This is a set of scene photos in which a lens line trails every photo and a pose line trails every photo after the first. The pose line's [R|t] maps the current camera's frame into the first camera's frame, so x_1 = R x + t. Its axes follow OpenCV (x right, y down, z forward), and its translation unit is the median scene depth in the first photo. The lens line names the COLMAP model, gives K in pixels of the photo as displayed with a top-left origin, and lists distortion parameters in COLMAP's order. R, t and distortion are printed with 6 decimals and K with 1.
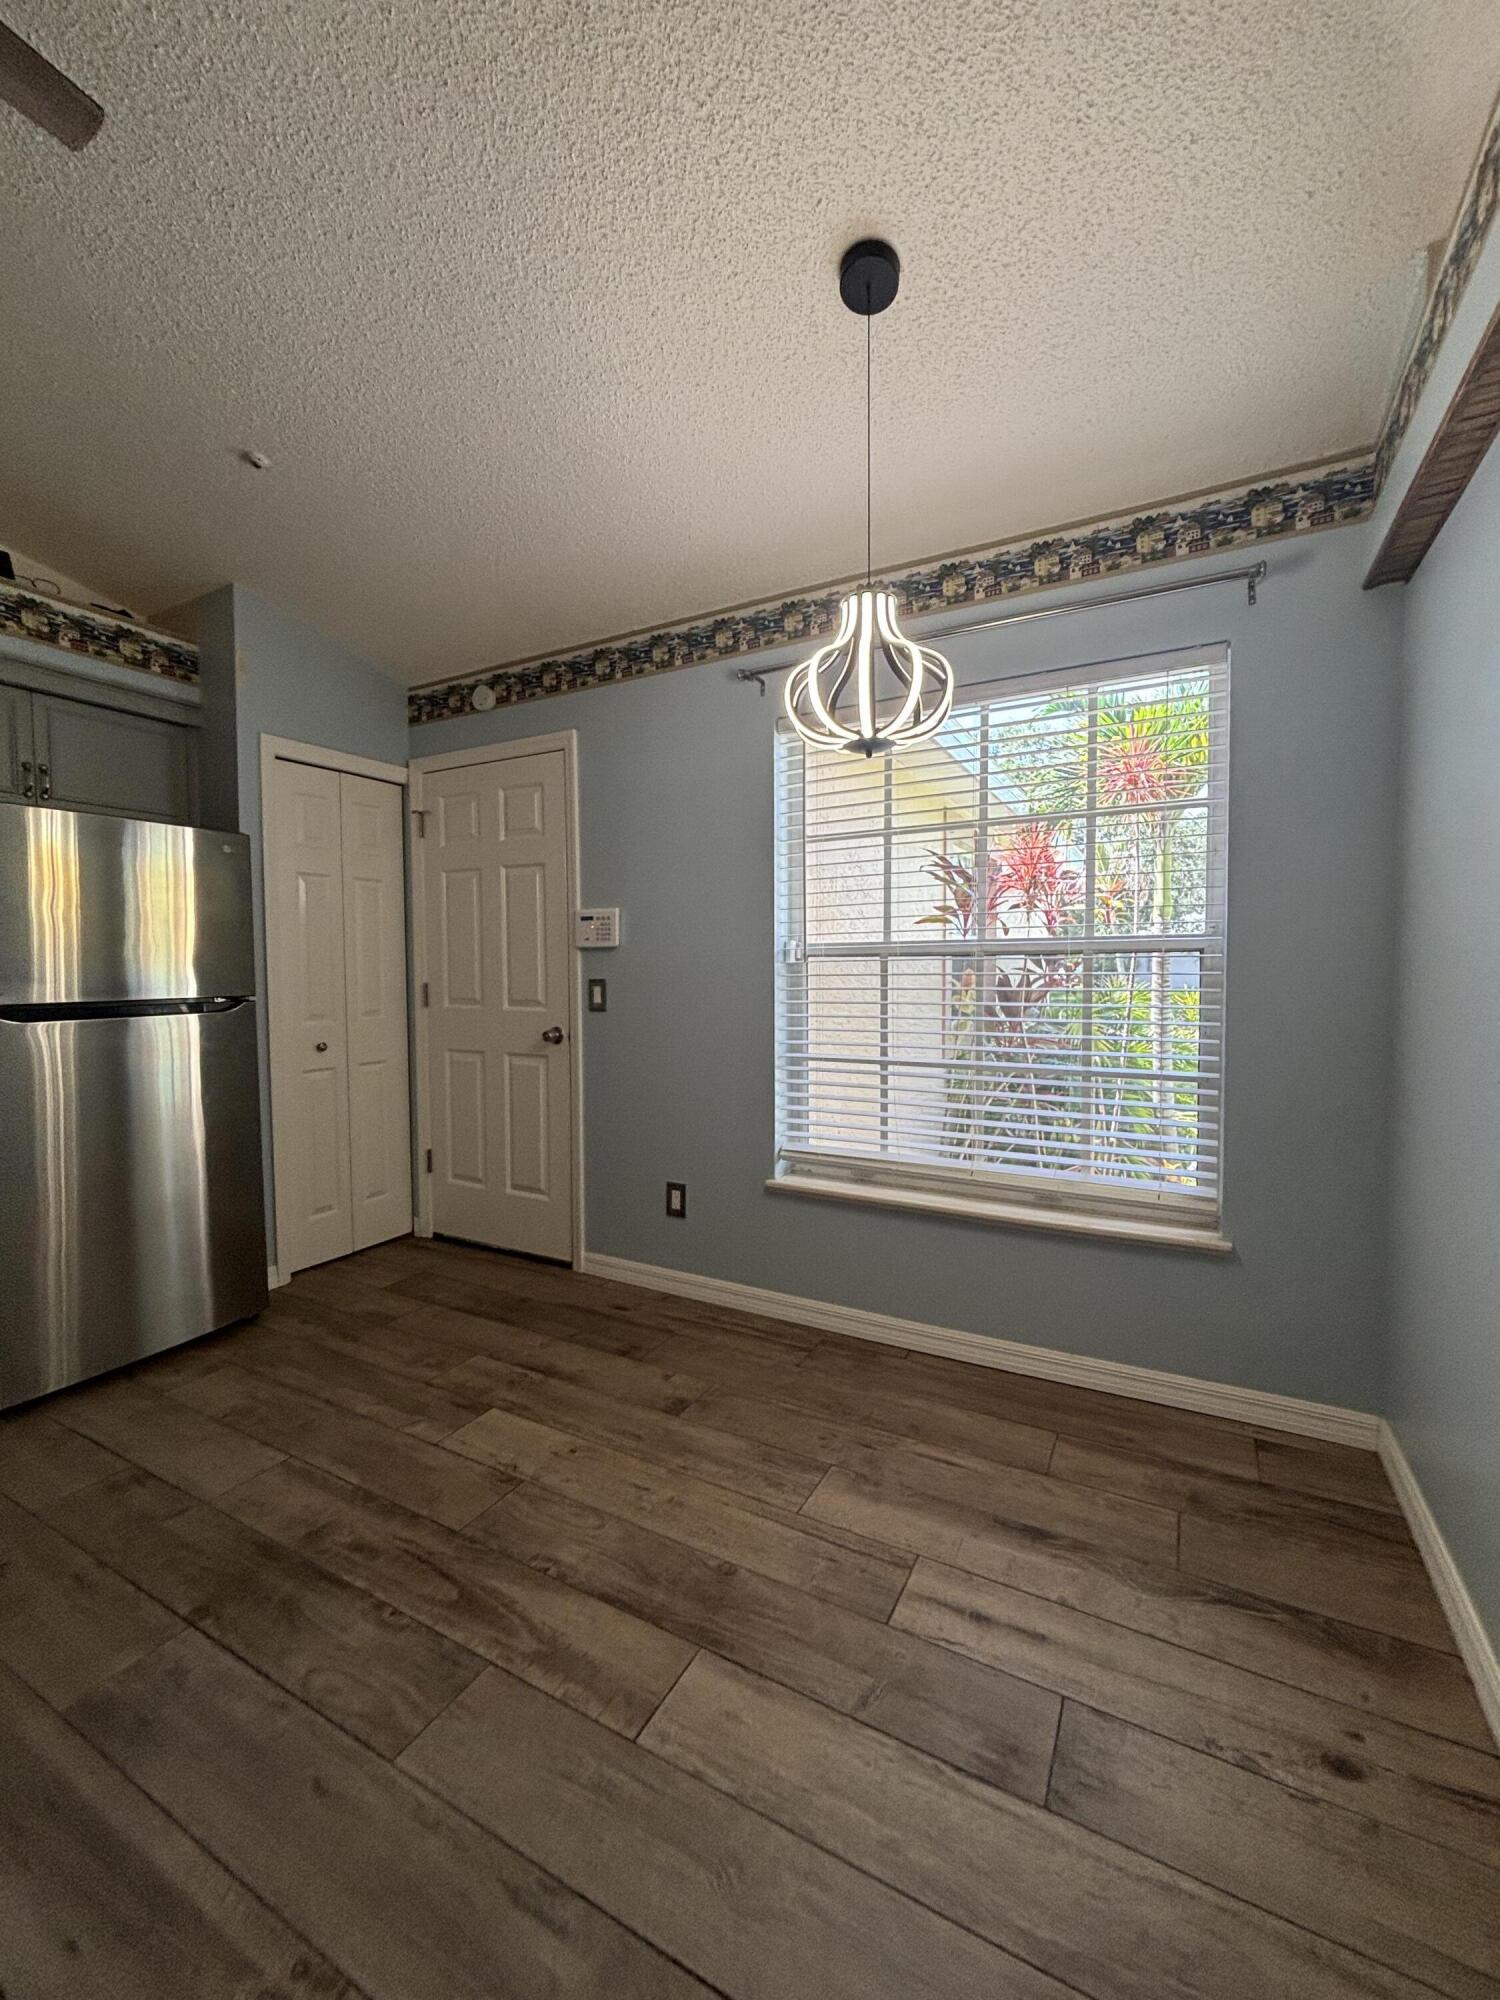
lens RADIAL K [[803.9, 0, 743.6], [0, 803.9, 991.0], [0, 0, 1]] dist [0.002654, 0.000049]
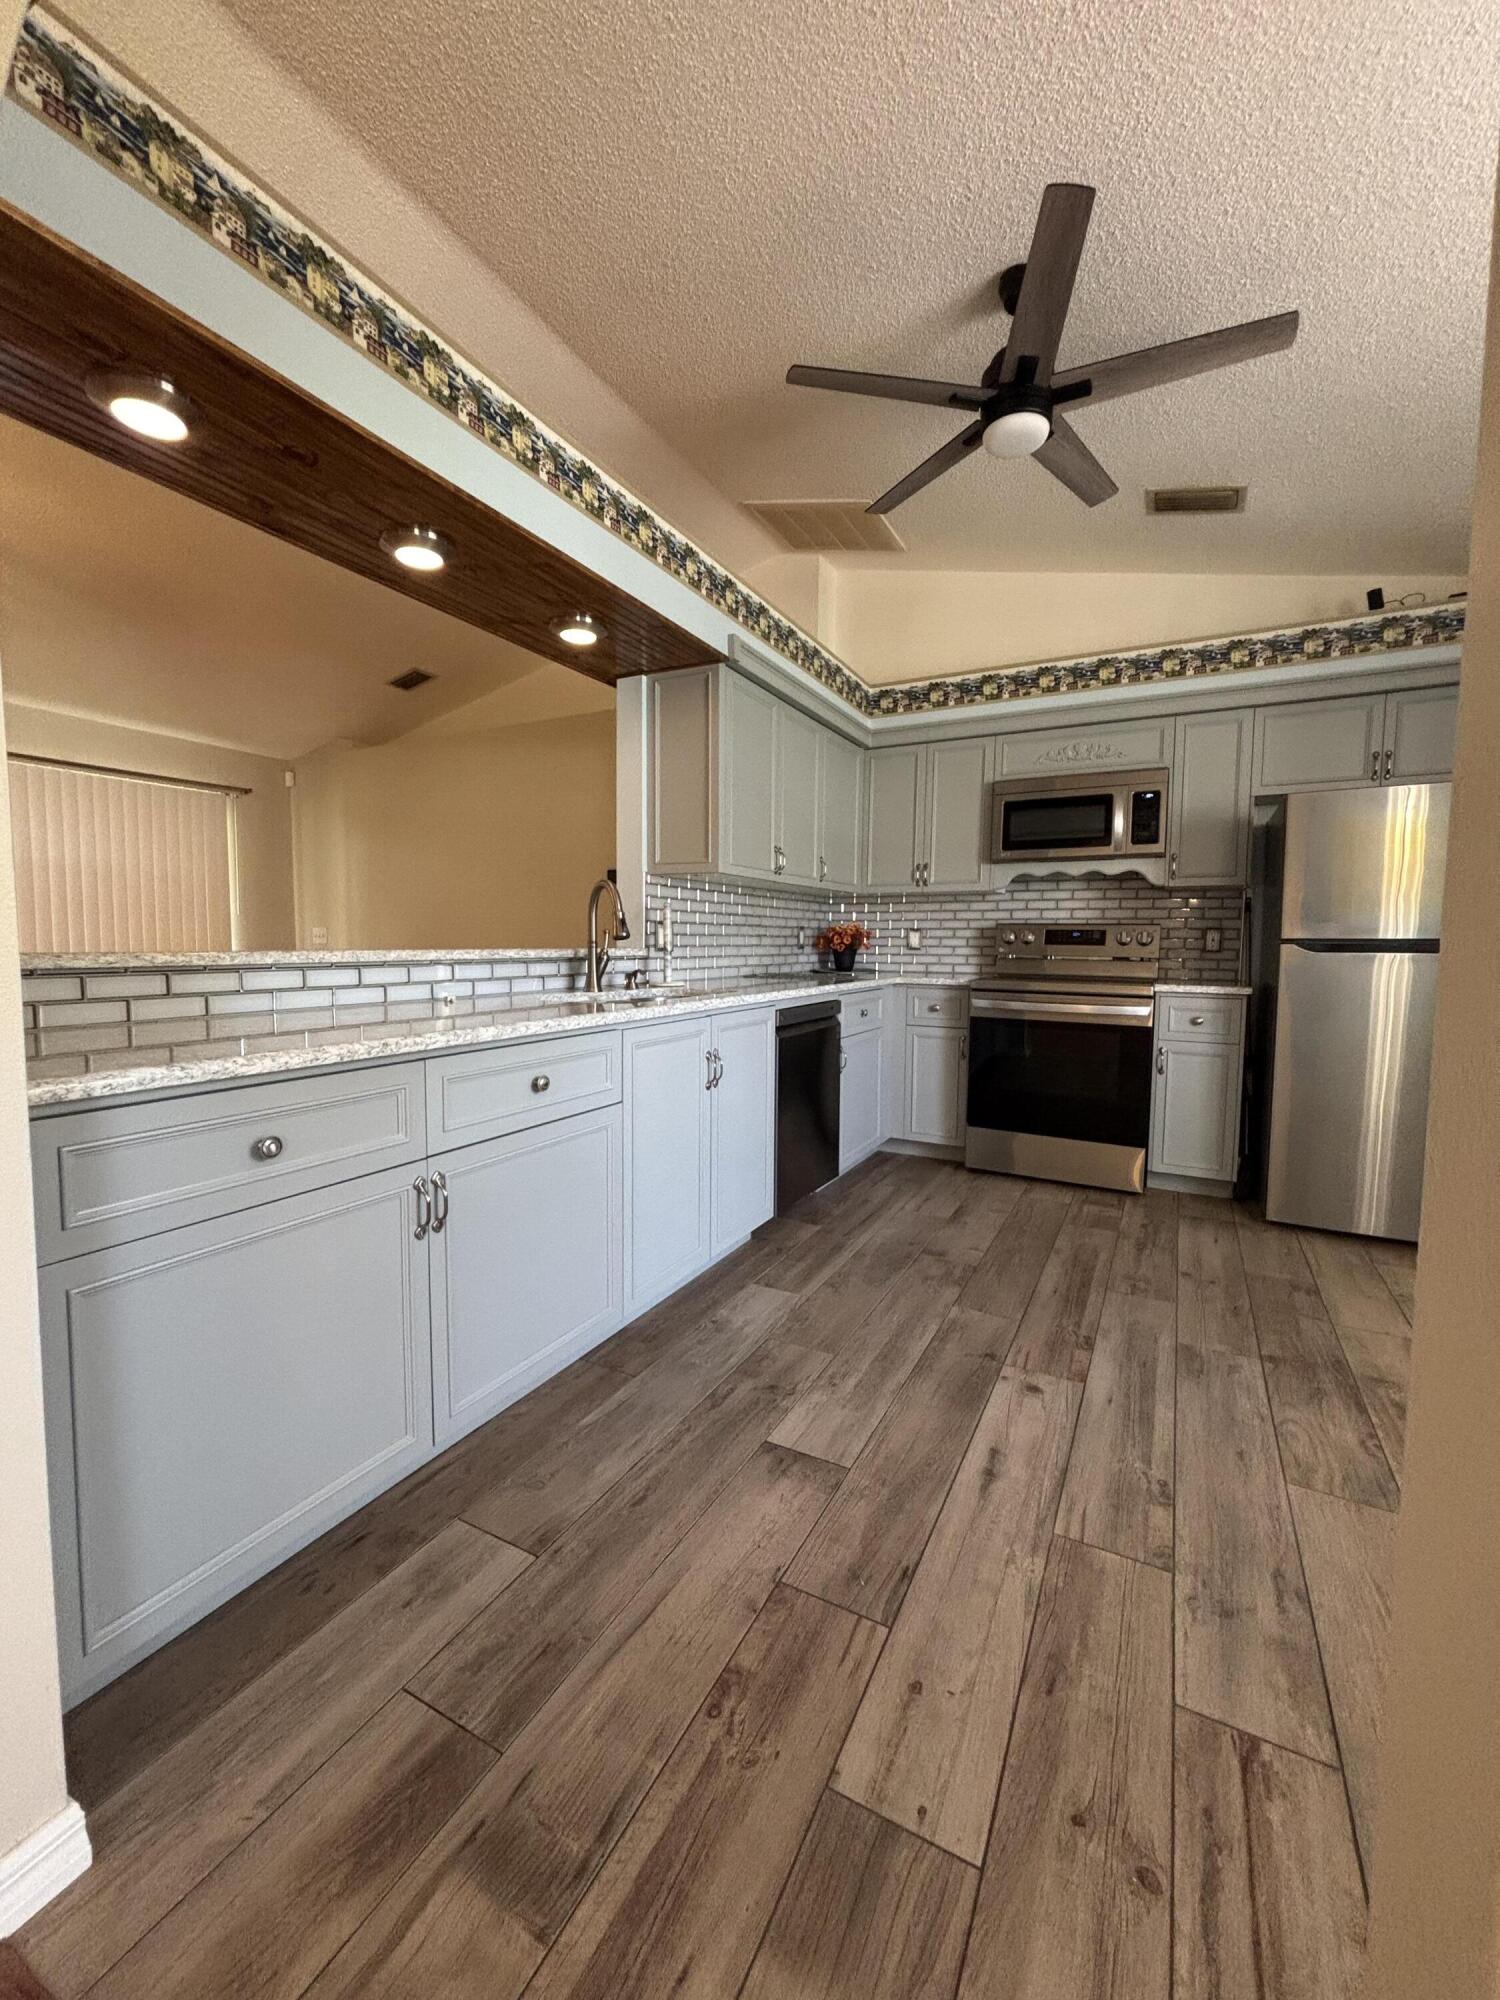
lens RADIAL K [[803.9, 0, 745.2], [0, 803.9, 997.9], [0, 0, 1]] dist [0.002654, 0.000049]
pose [[0.017670, 0.097143, -0.995114, 0.634644], [-0.051309, 0.994046, 0.096128, 0.068227], [0.998527, 0.049359, 0.022549, 0.036298]]
